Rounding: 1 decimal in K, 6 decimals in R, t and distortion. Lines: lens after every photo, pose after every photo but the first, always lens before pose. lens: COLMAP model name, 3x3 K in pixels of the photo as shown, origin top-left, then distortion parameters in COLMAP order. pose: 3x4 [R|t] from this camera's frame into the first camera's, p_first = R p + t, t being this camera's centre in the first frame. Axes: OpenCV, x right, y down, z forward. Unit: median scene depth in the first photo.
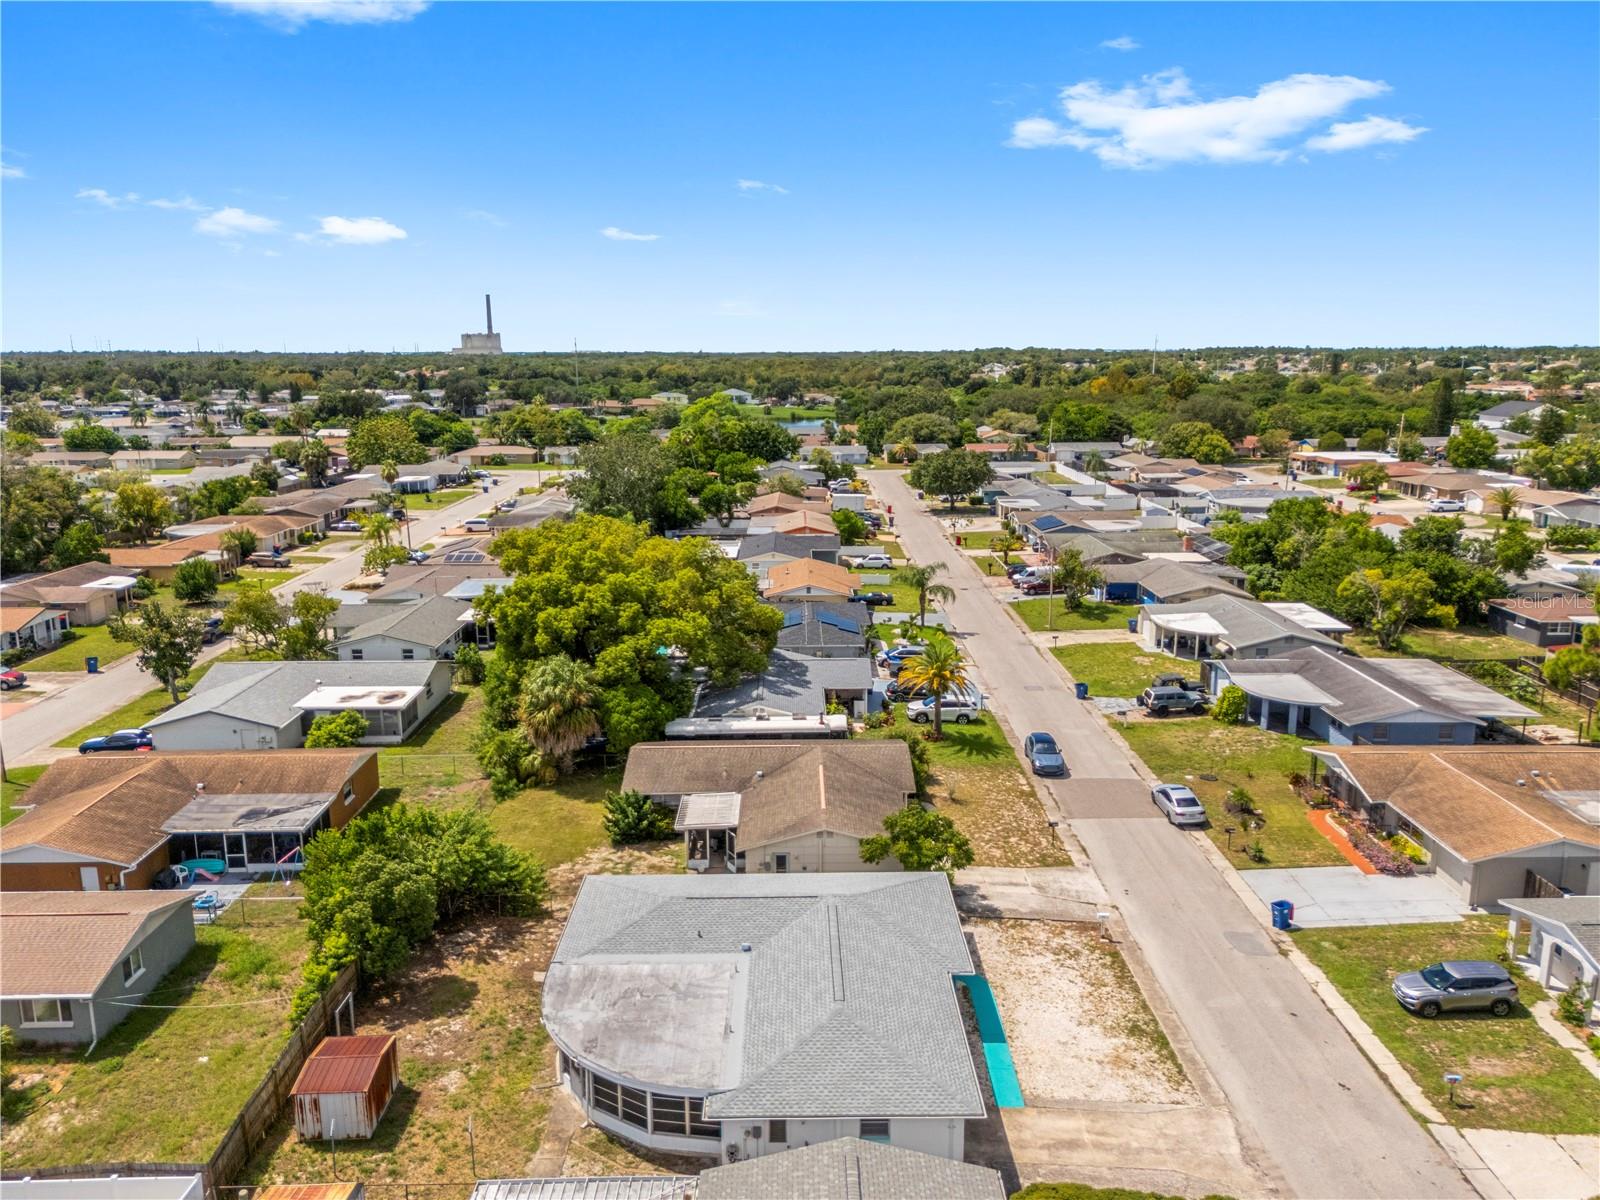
lens RADIAL K [[1183.6, 0, 800.0], [0, 1183.6, 600.0], [0, 0, 1]] dist [0.065933, -0.049498]
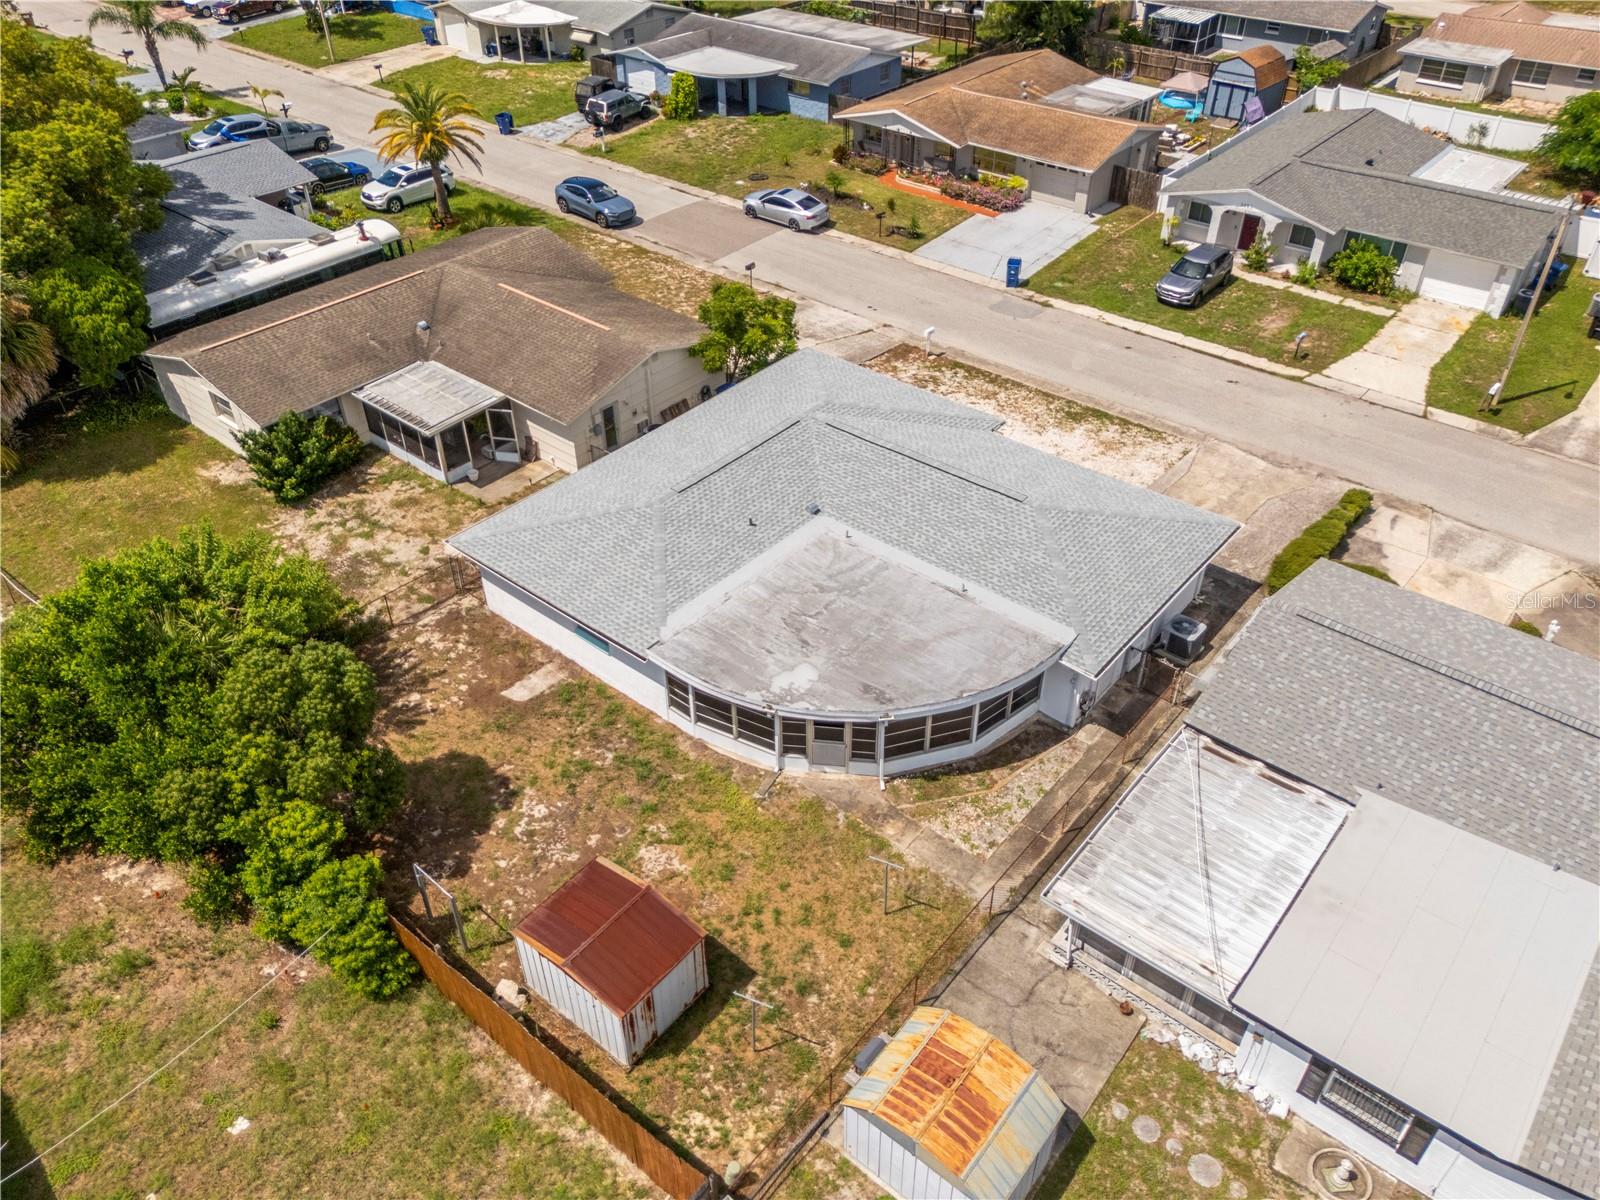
lens RADIAL K [[1183.6, 0, 800.0], [0, 1183.6, 600.0], [0, 0, 1]] dist [0.065933, -0.049498]
pose [[0.645552, -0.467386, 0.603998, -0.335174], [0.159993, 0.856082, 0.491453, -0.016713], [-0.746769, -0.220623, 0.627424, 0.335335]]
